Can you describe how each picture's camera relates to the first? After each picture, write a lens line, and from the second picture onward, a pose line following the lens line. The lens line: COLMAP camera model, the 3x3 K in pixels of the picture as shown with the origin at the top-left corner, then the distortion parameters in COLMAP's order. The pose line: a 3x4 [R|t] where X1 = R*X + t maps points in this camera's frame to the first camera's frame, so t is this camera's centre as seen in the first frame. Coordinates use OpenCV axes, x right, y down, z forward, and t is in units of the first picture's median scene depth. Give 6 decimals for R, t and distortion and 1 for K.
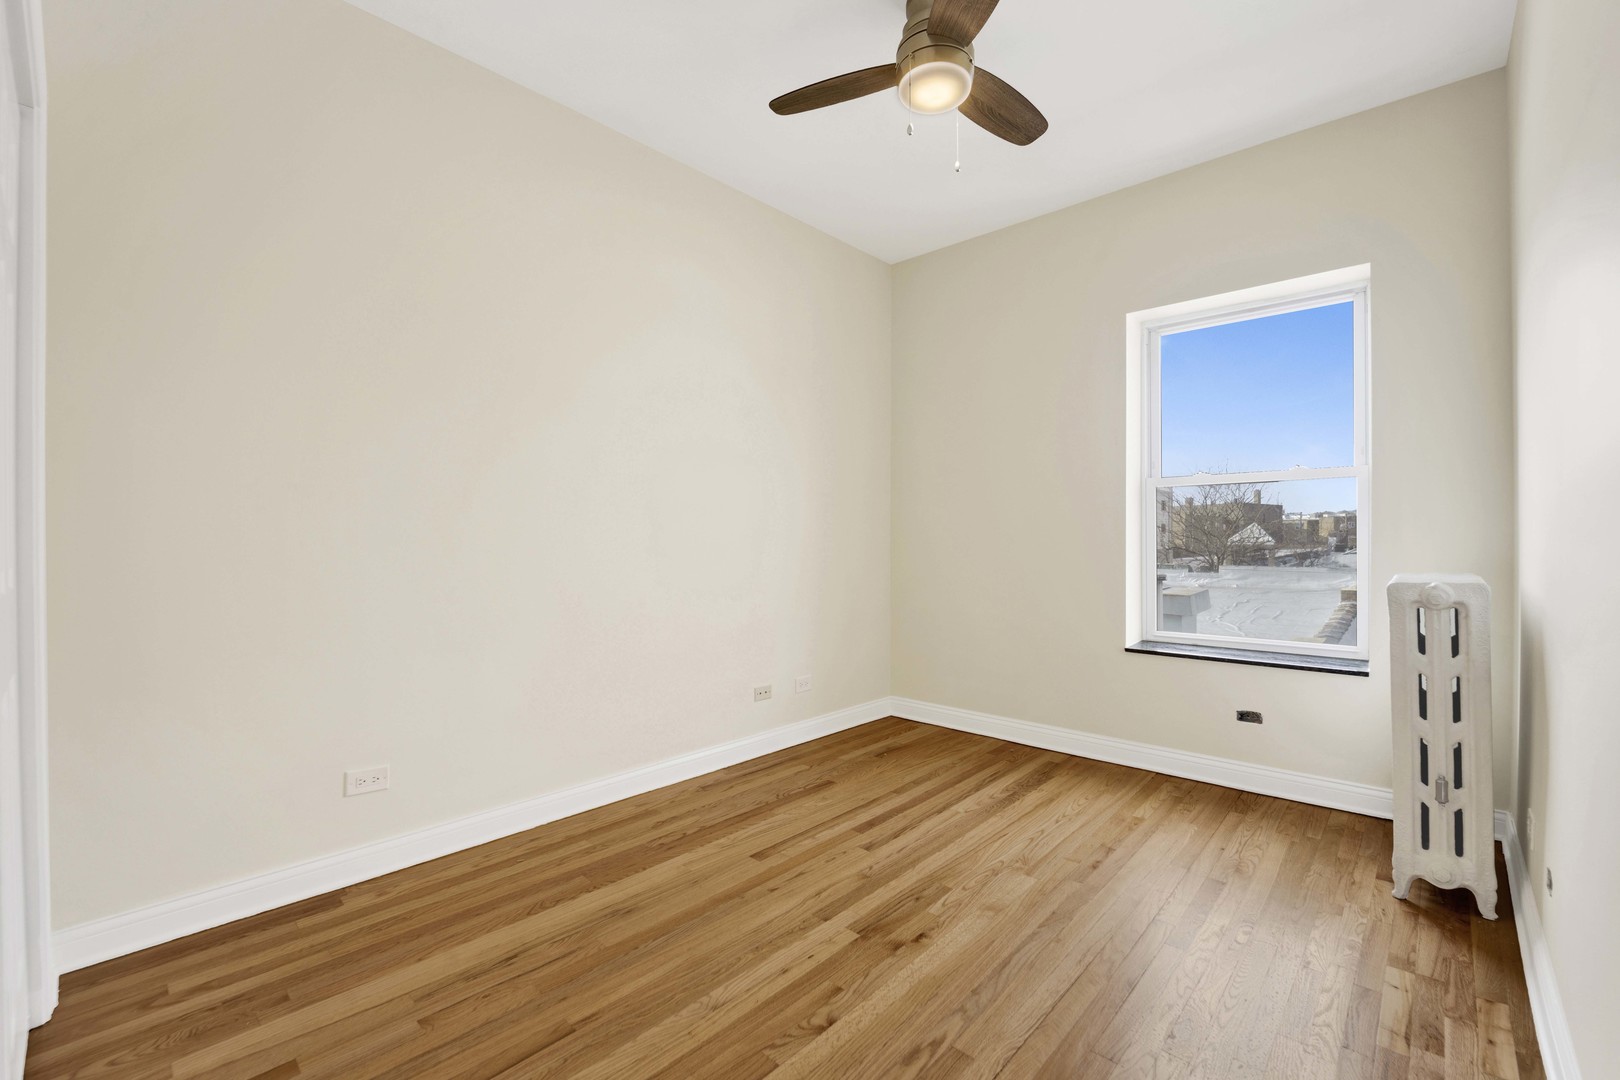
lens RADIAL K [[686.0, 0, 810.0], [0, 686.0, 540.0], [0, 0, 1]] dist [-0.021795, -0.000251]
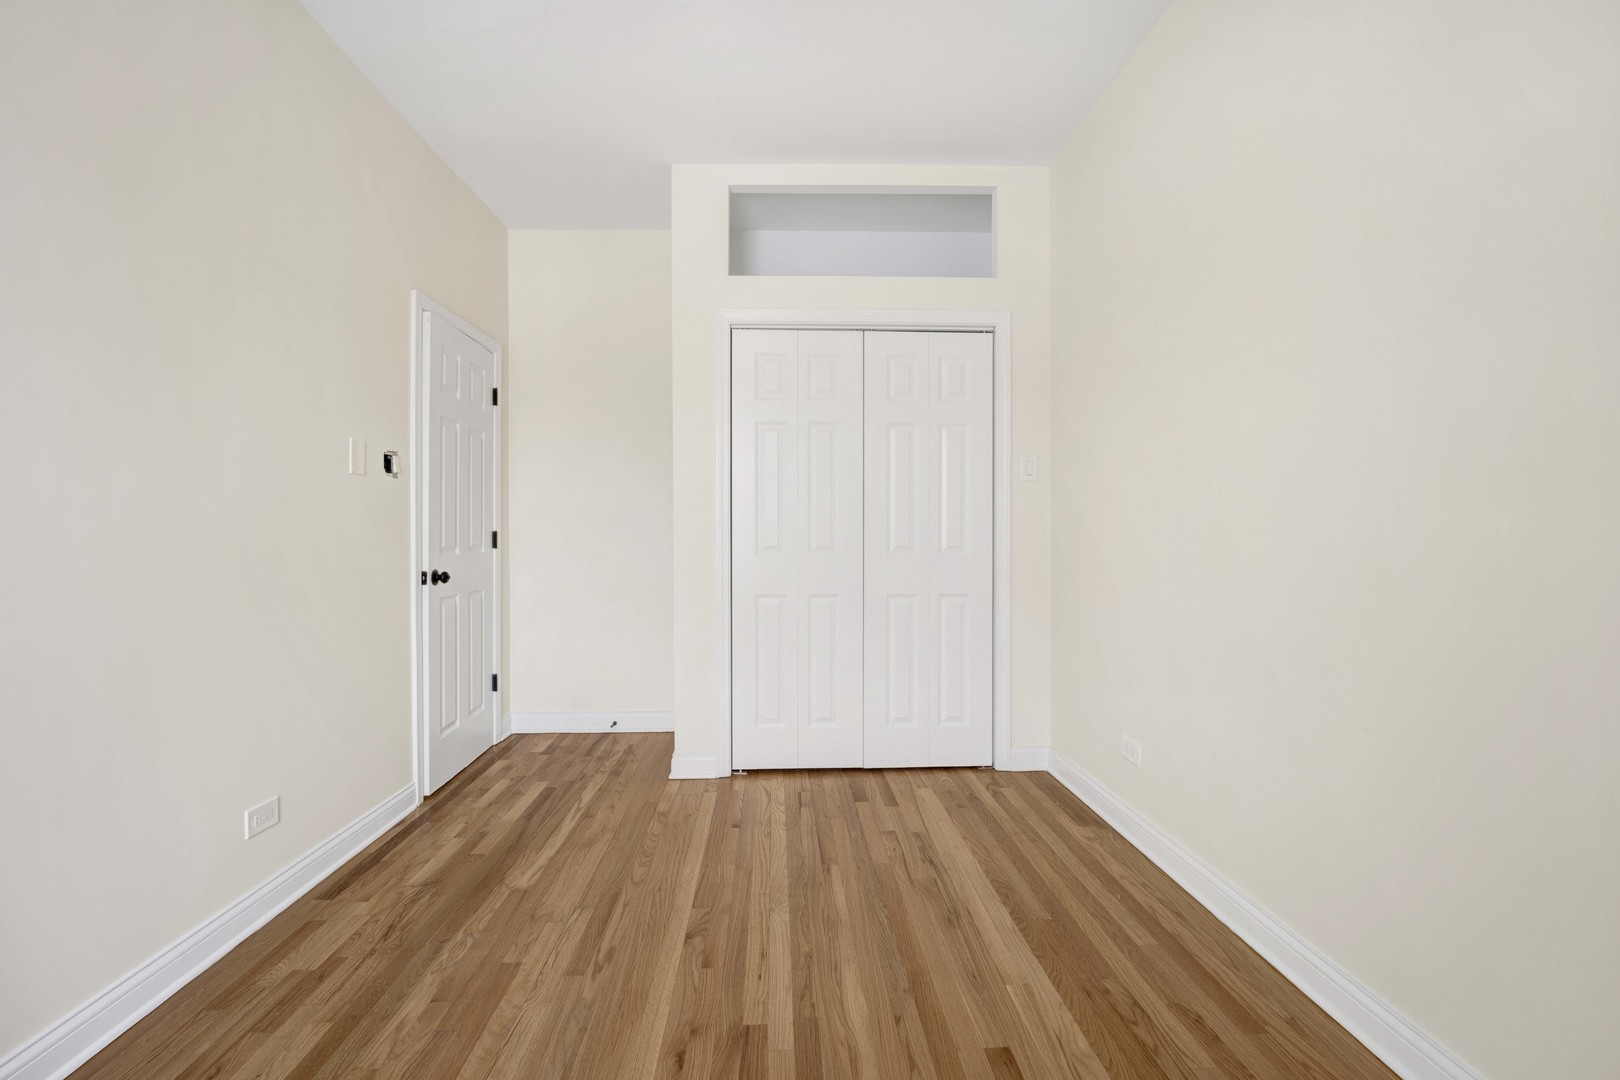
lens RADIAL K [[686.0, 0, 810.0], [0, 686.0, 540.0], [0, 0, 1]] dist [-0.021795, -0.000251]
pose [[-0.701894, 0.011671, -0.712186, 0.642694], [0.002673, 0.999902, 0.013752, -0.010757], [0.712276, 0.007748, -0.701857, 1.772295]]
